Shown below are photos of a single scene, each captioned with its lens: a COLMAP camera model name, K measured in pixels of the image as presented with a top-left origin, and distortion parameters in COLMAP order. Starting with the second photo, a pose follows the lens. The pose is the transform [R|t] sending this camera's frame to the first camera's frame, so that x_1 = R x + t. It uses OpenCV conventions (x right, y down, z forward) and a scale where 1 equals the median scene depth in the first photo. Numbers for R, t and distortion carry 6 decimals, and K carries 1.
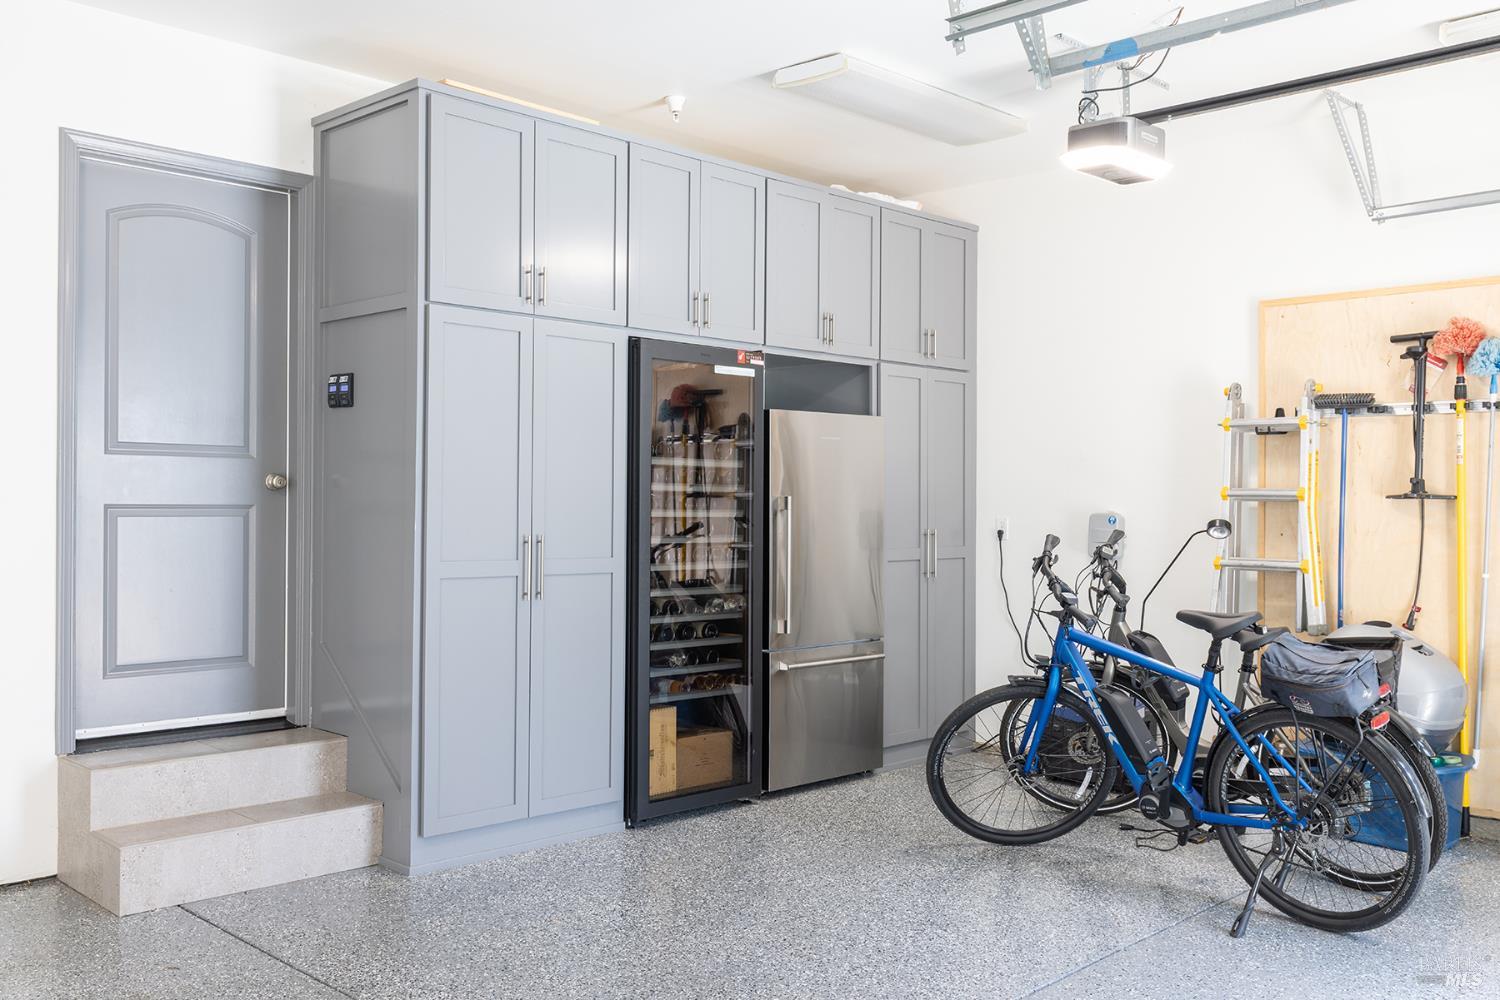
lens RADIAL K [[1391.3, 0, 751.2], [0, 1391.3, 504.2], [0, 0, 1]] dist [0.005708, 0.005951]
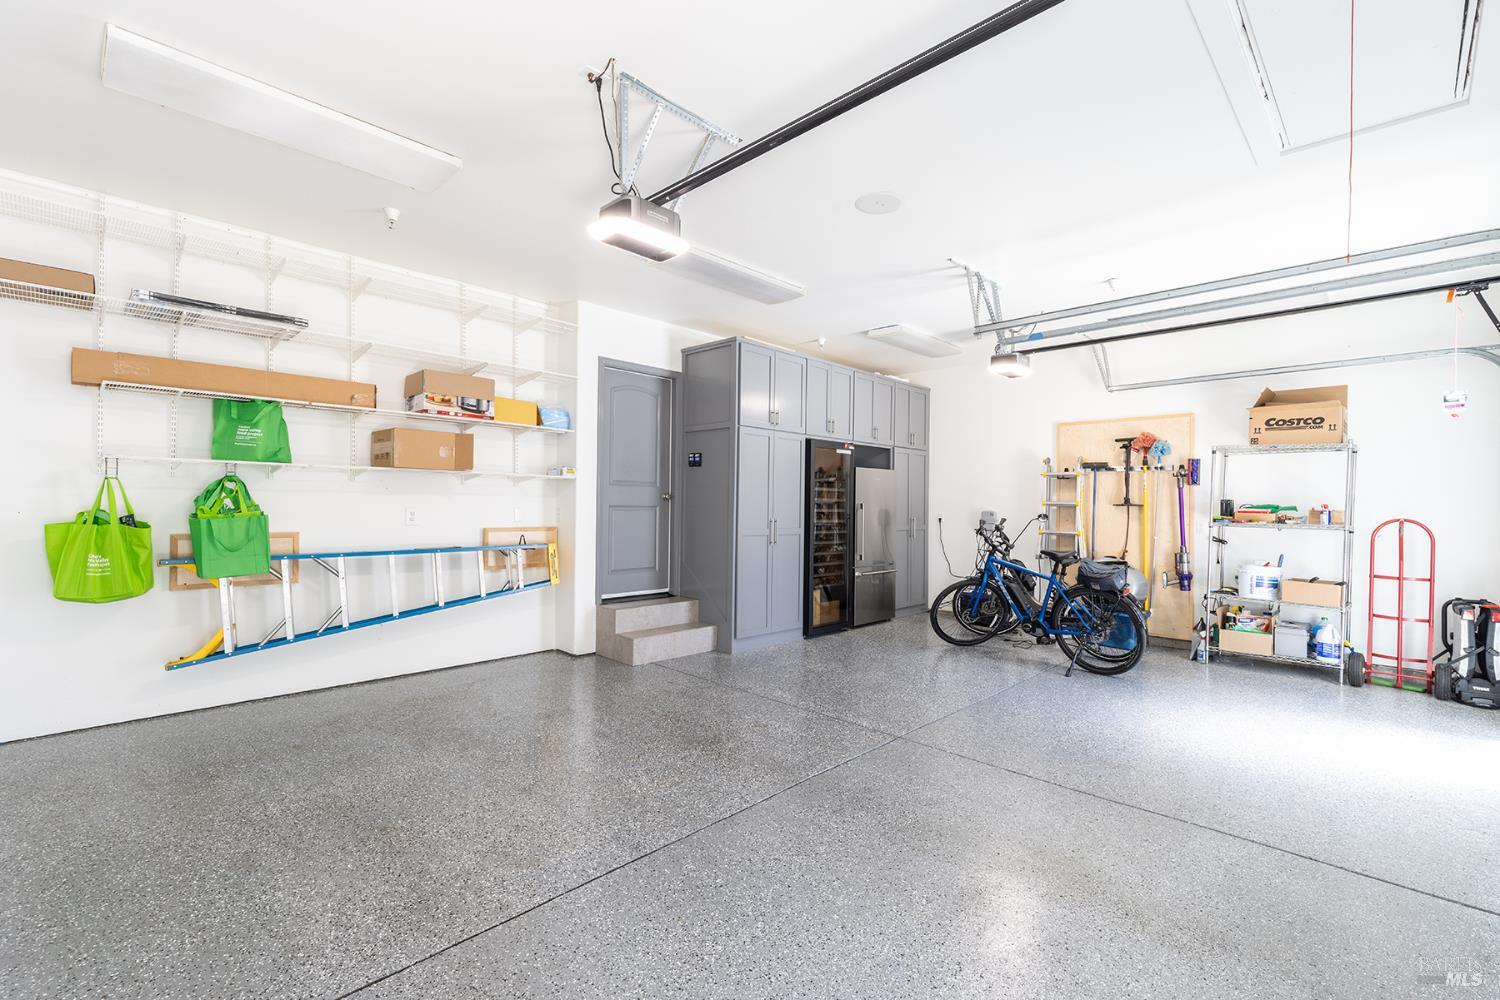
lens RADIAL K [[675.4, 0, 758.4], [0, 675.4, 504.7], [0, 0, 1]] dist [0.009541, -0.000494]
pose [[0.999981, 0.005516, 0.002630, -0.175141], [-0.005513, 0.999984, -0.001218, -0.001225], [-0.002637, 0.001204, 0.999996, -0.190092]]
